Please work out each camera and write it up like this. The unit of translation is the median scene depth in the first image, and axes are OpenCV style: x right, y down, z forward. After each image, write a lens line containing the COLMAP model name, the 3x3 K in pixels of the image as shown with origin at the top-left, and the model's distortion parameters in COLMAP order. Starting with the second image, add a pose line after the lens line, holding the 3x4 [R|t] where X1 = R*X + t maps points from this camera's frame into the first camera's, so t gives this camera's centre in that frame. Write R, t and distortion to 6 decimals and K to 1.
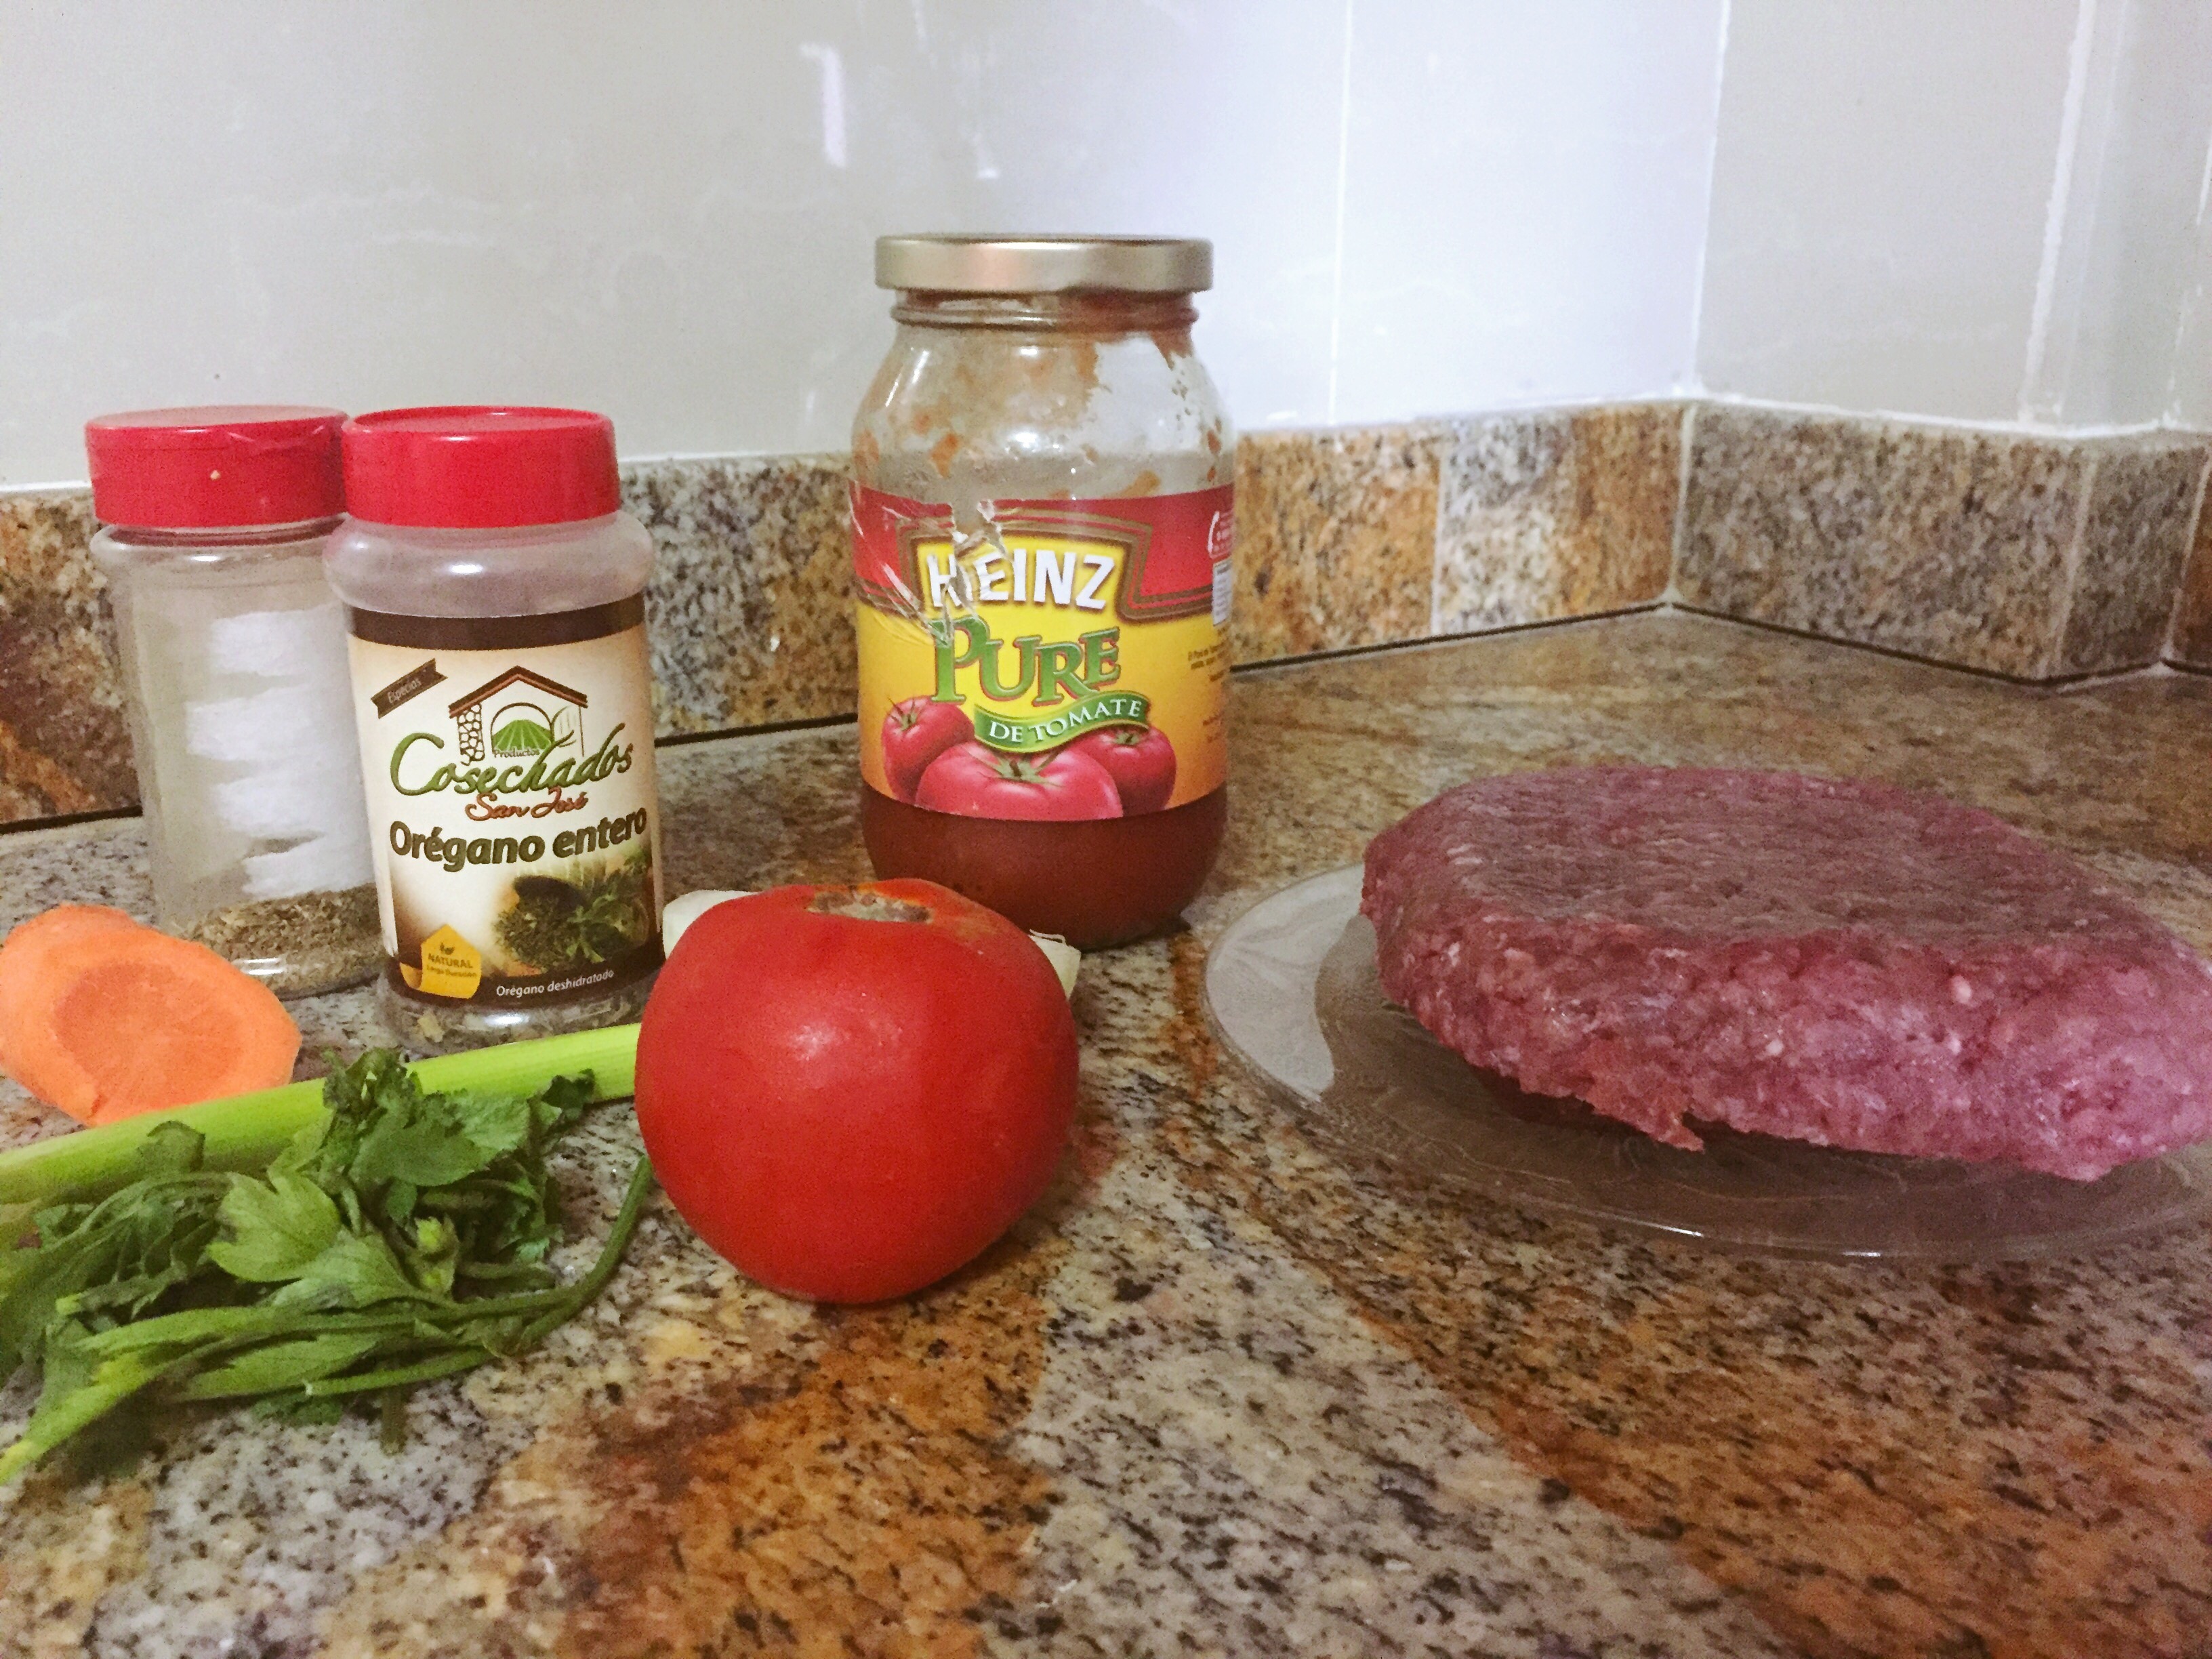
lens RADIAL K [[1930.3, 0, 1089.9], [0, 1930.3, 829.7], [0, 0, 1]] dist [0.070084, -0.121409]
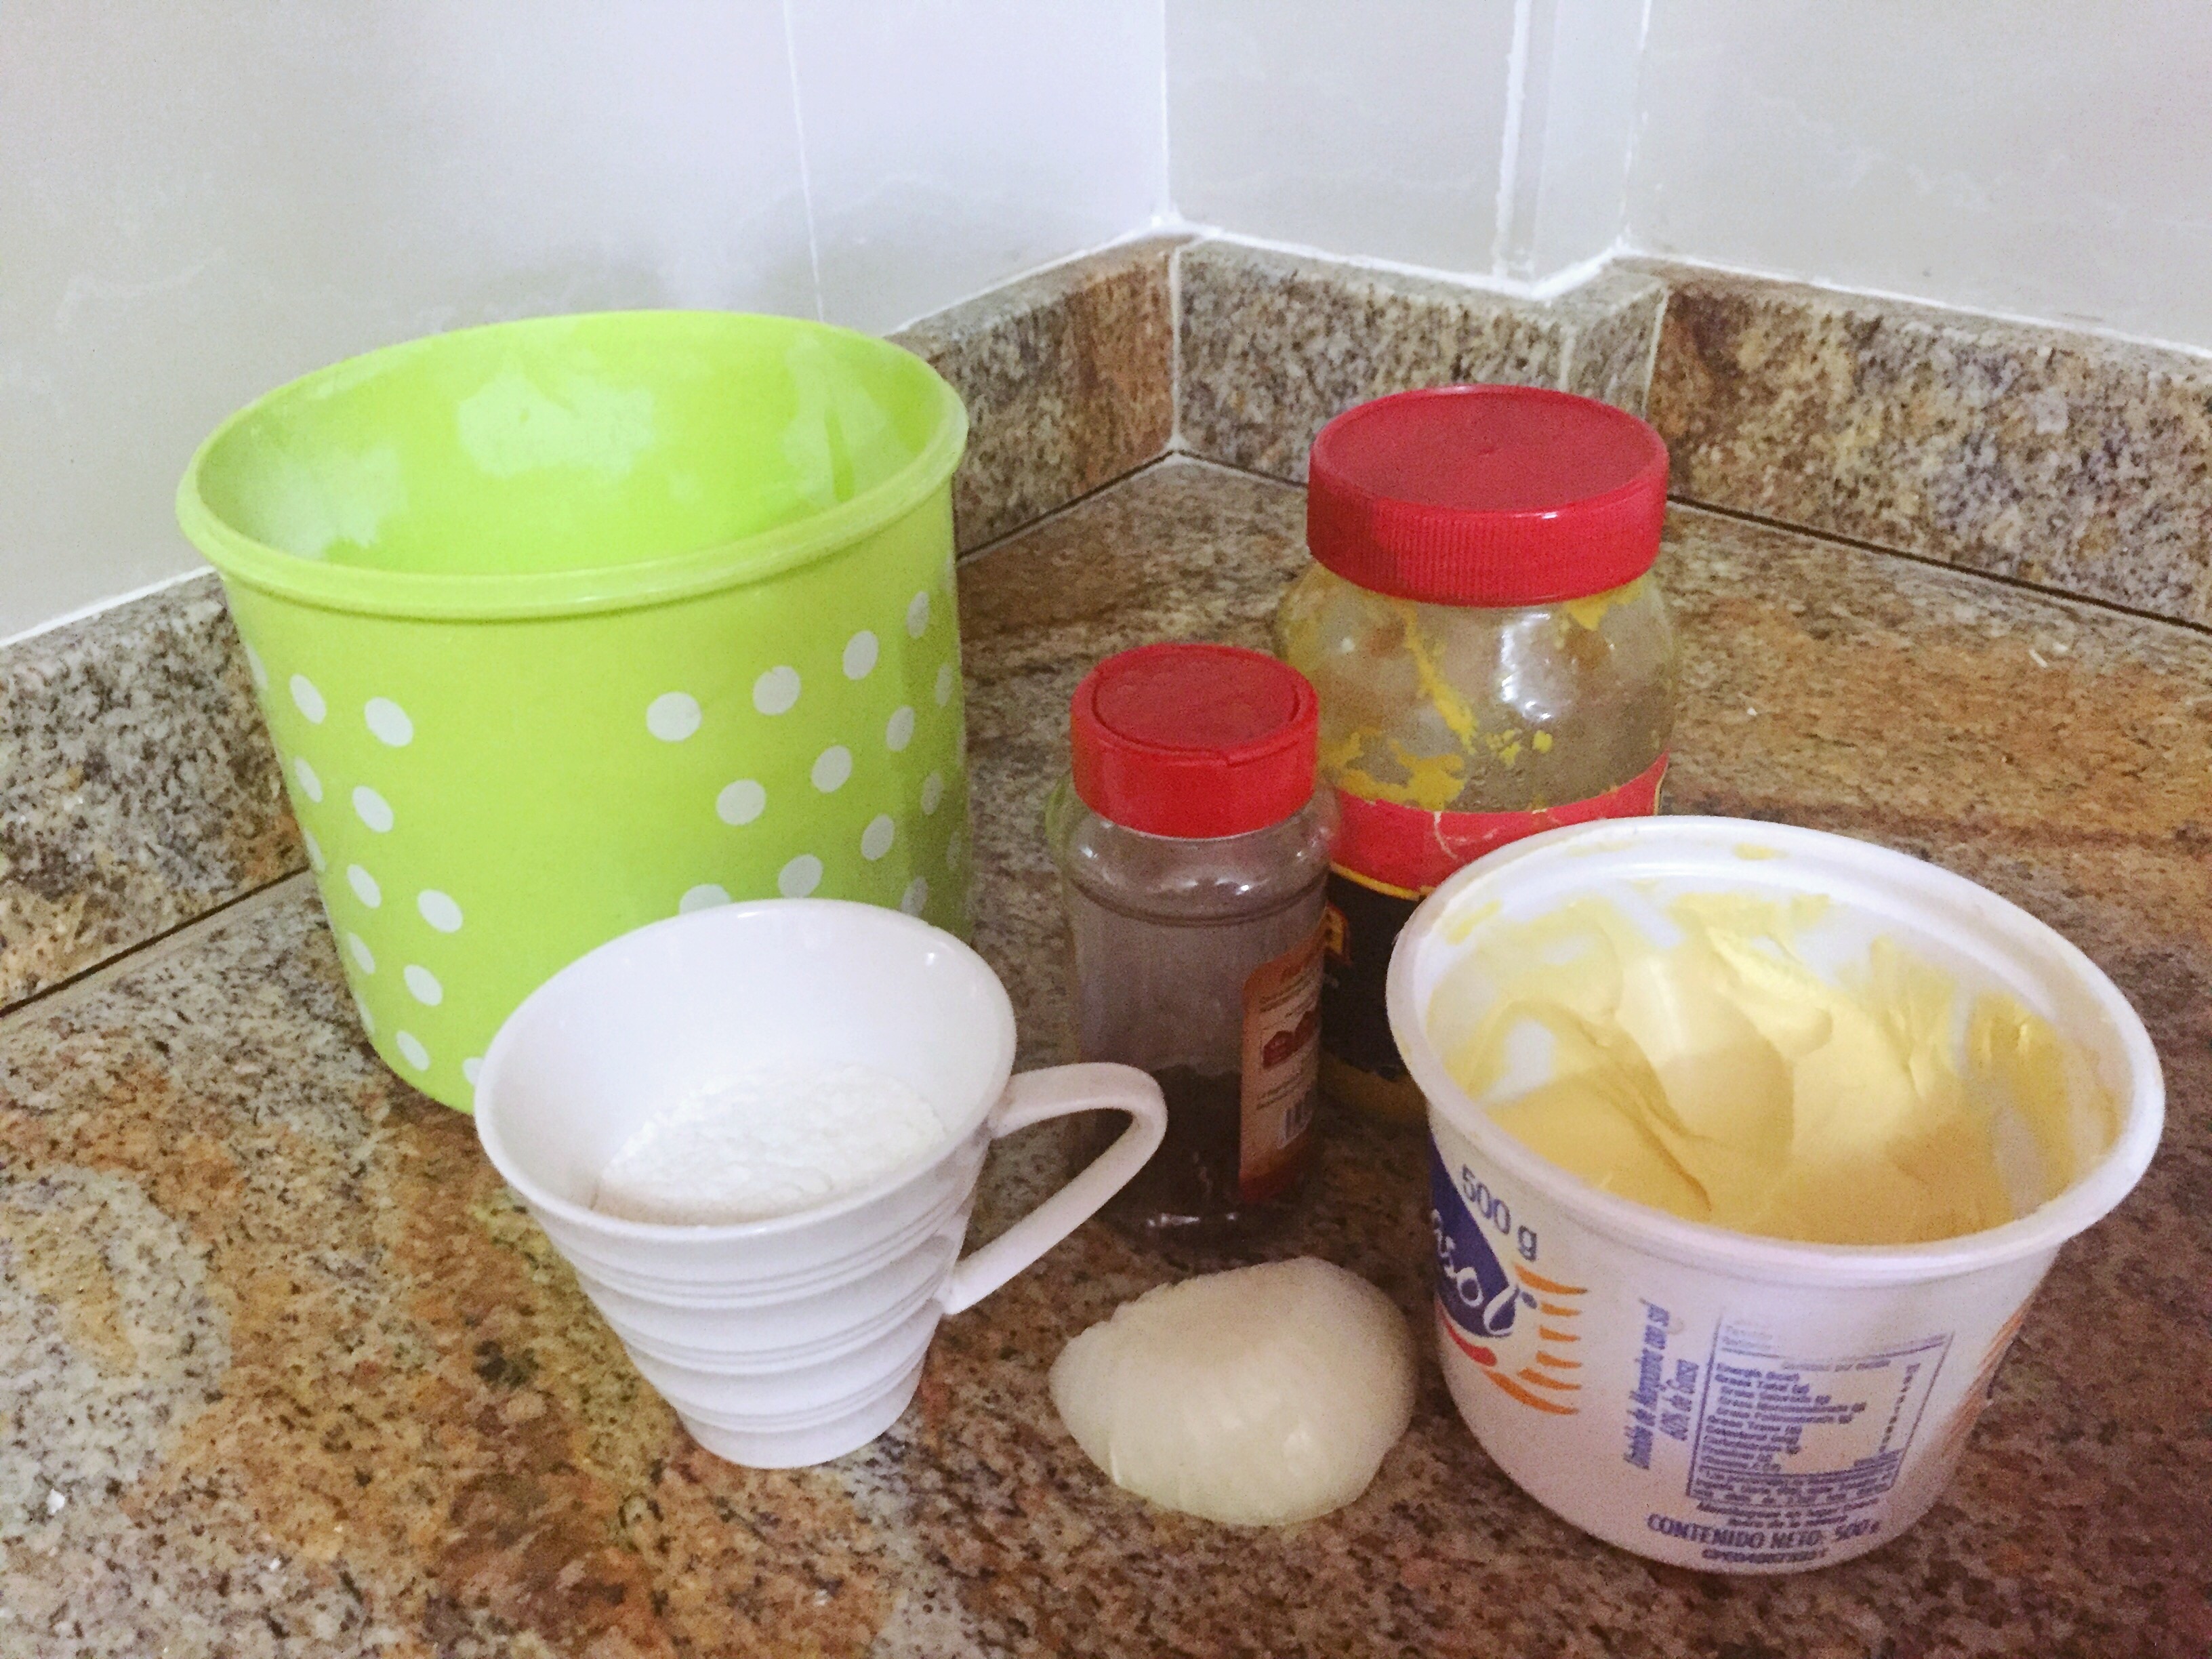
lens RADIAL K [[1930.3, 0, 1111.3], [0, 1930.3, 842.2], [0, 0, 1]] dist [0.070084, -0.121409]
pose [[0.946666, -0.196791, 0.255140, -0.028340], [0.128894, 0.956996, 0.259894, -0.210325], [-0.295313, -0.213147, 0.931321, 0.050251]]
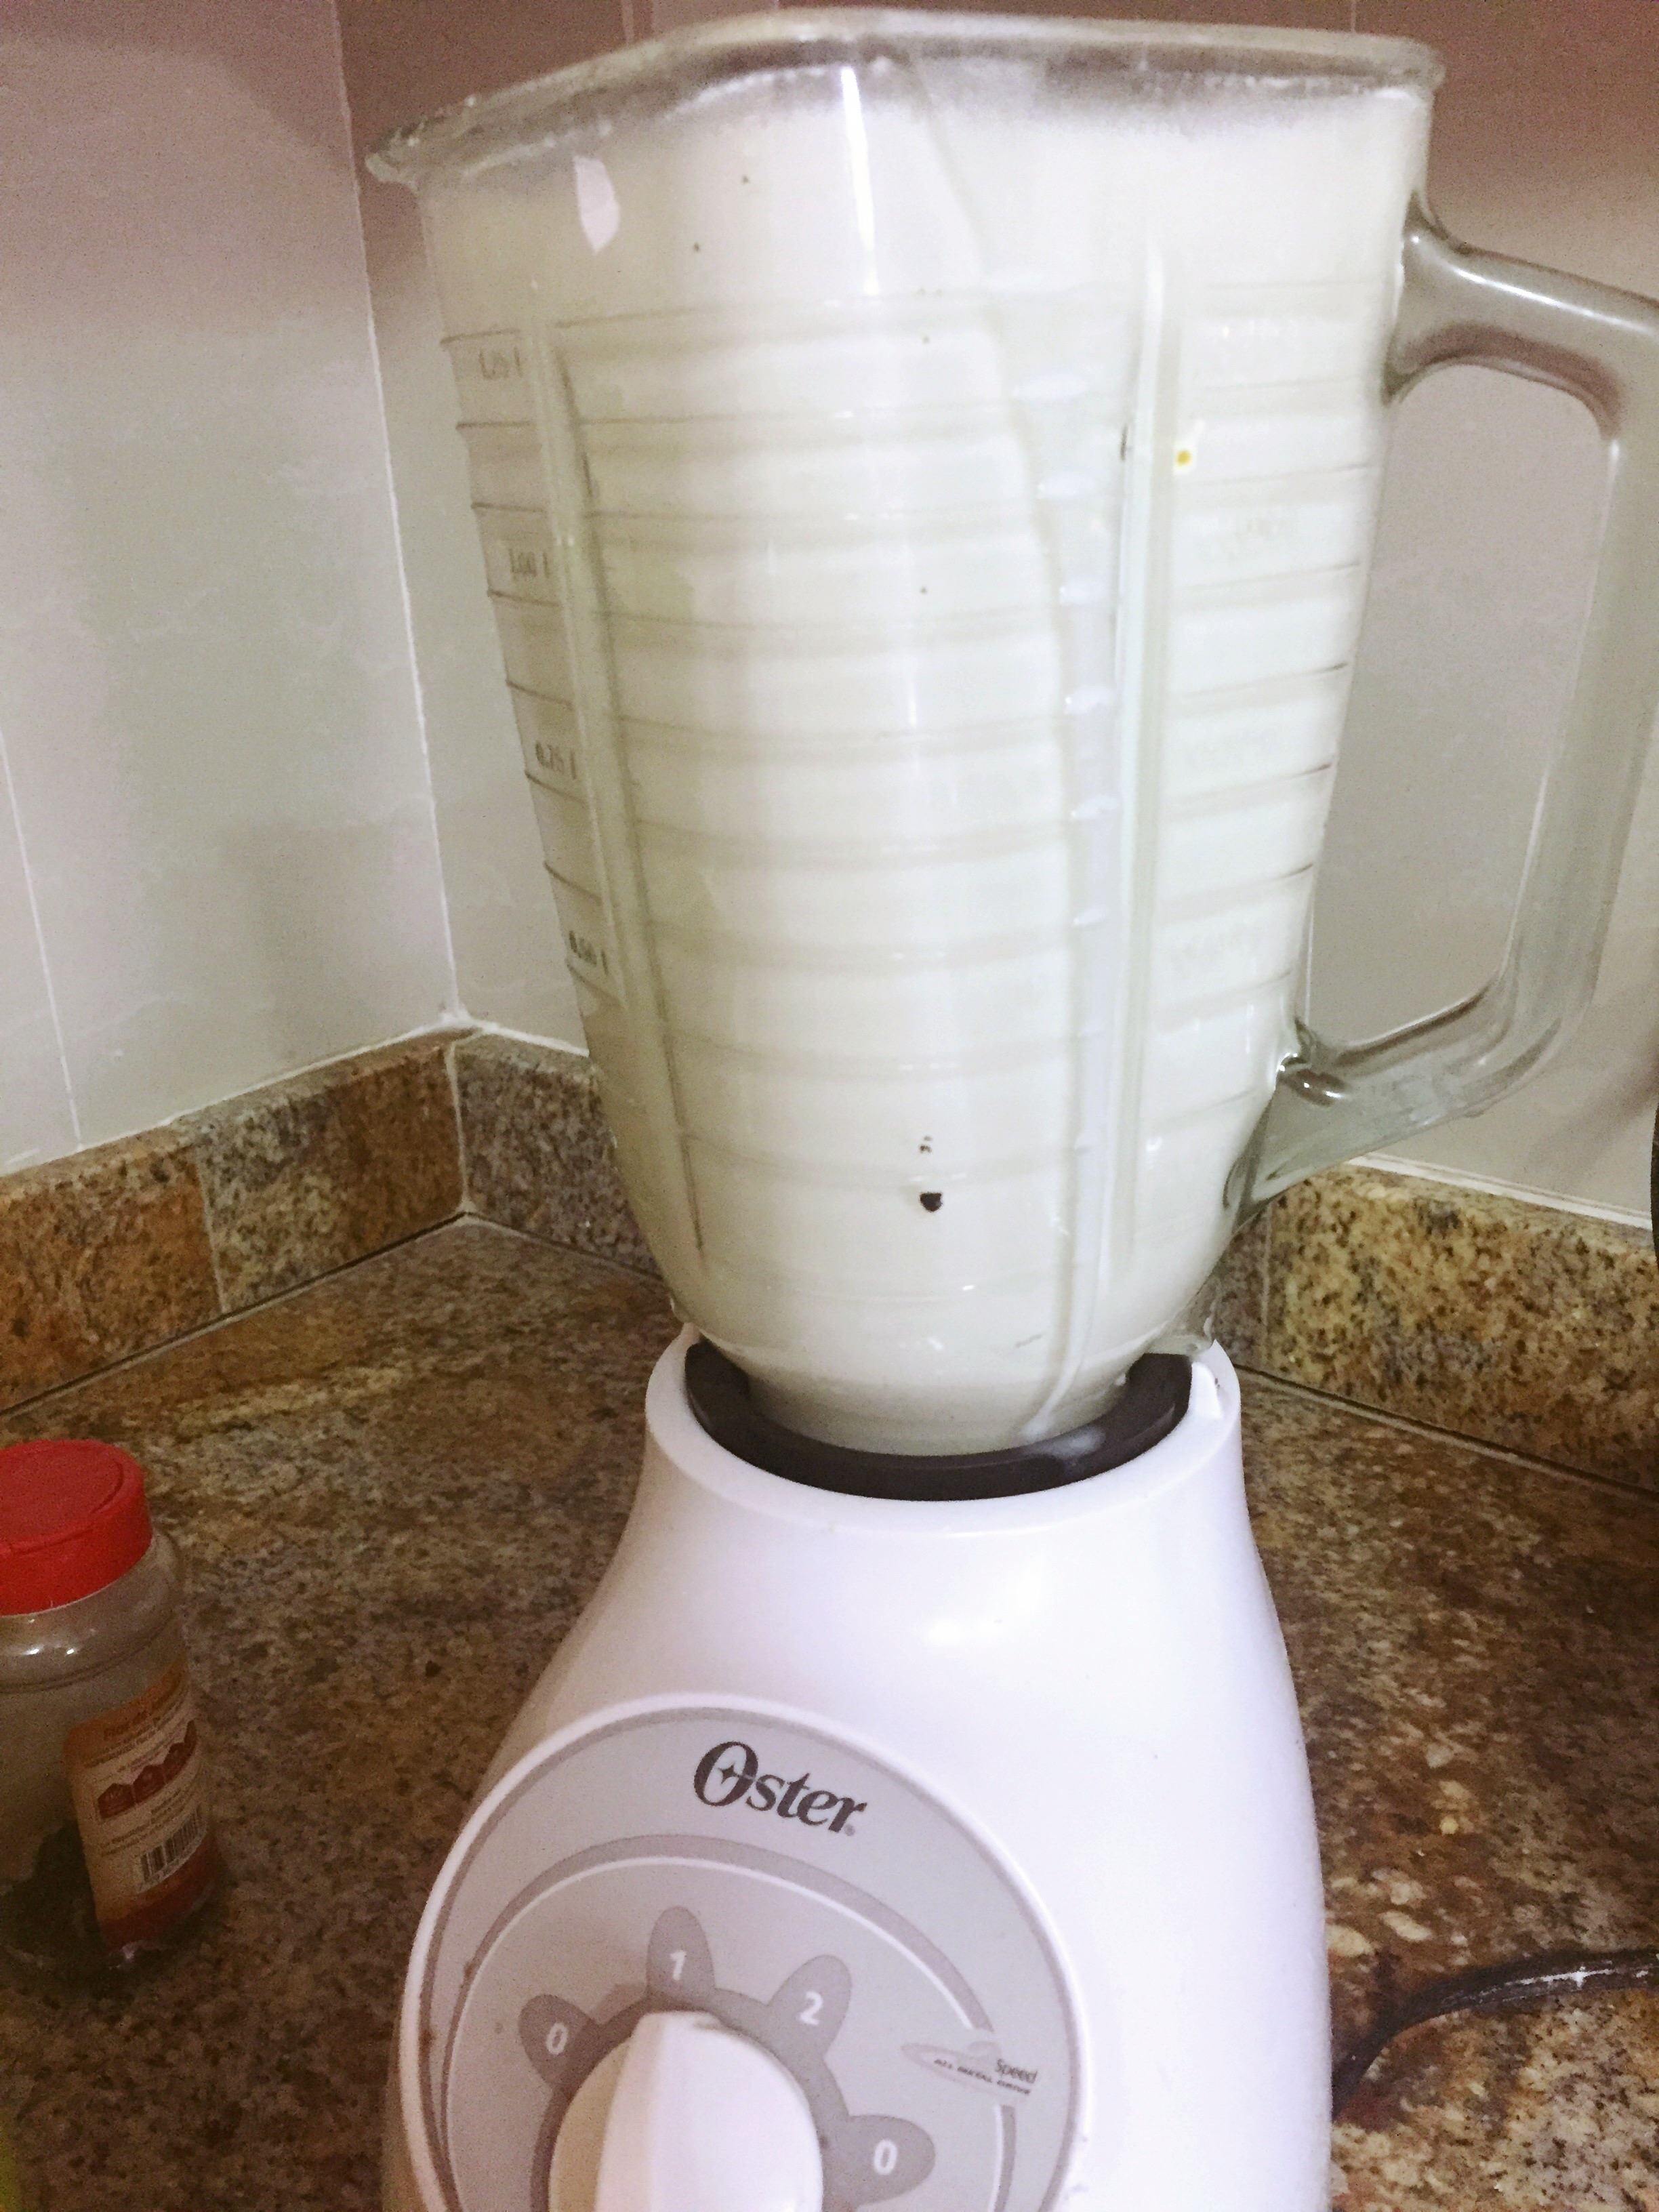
lens RADIAL K [[1930.3, 0, 826.7], [0, 1930.3, 1112.0], [0, 0, 1]] dist [0.070084, -0.121409]
pose [[0.947147, -0.152711, 0.282120, 0.214748], [0.144698, 0.988254, 0.049153, -0.223450], [-0.286313, -0.005733, 0.958119, -0.132385]]
